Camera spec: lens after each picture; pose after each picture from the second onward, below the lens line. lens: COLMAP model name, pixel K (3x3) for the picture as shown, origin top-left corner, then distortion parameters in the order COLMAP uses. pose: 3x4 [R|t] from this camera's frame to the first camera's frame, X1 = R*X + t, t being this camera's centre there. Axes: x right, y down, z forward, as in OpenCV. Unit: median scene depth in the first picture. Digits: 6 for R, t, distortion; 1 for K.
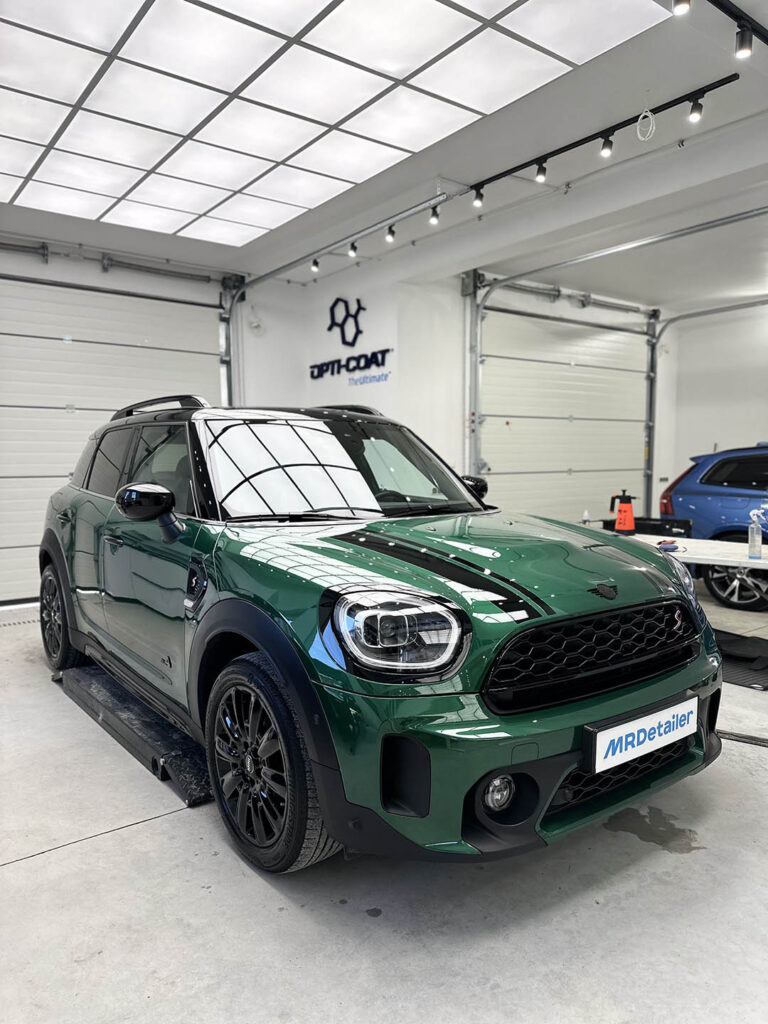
lens RADIAL K [[721.5, 0, 381.0], [0, 721.5, 536.3], [0, 0, 1]] dist [0.003338, -0.000468]
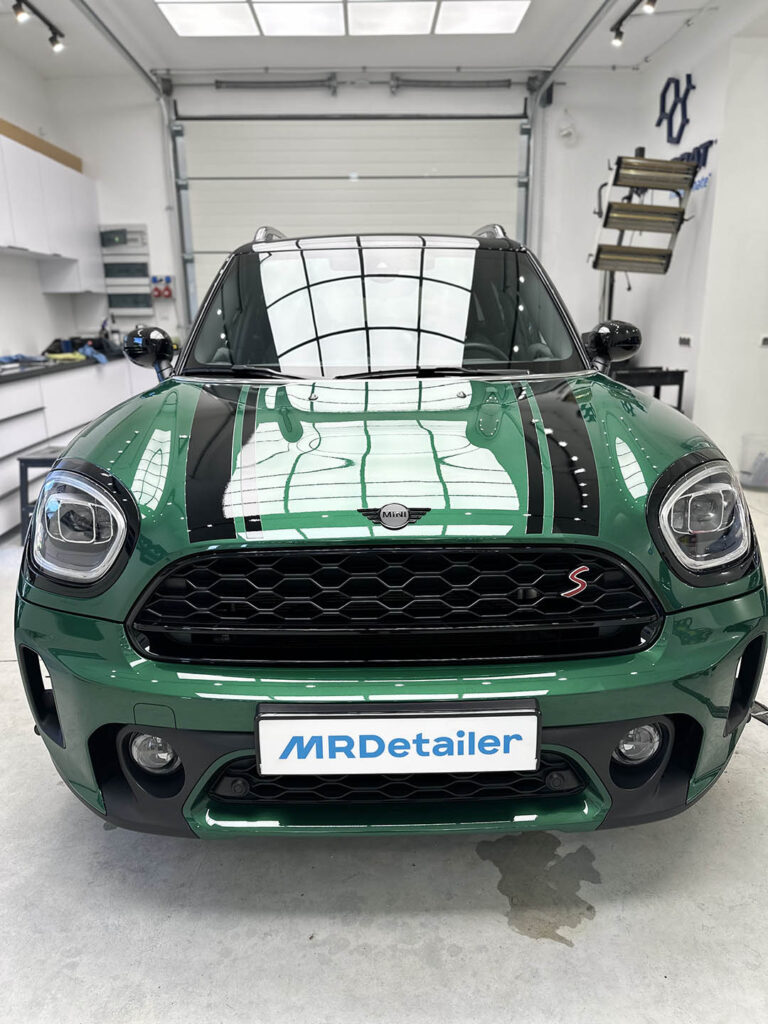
lens RADIAL K [[721.5, 0, 378.6], [0, 721.5, 518.4], [0, 0, 1]] dist [0.003338, -0.000468]
pose [[0.804970, 0.158067, -0.571872, 0.236635], [-0.049401, 0.978368, 0.200885, -0.016430], [0.591255, -0.133455, 0.795366, 0.176937]]
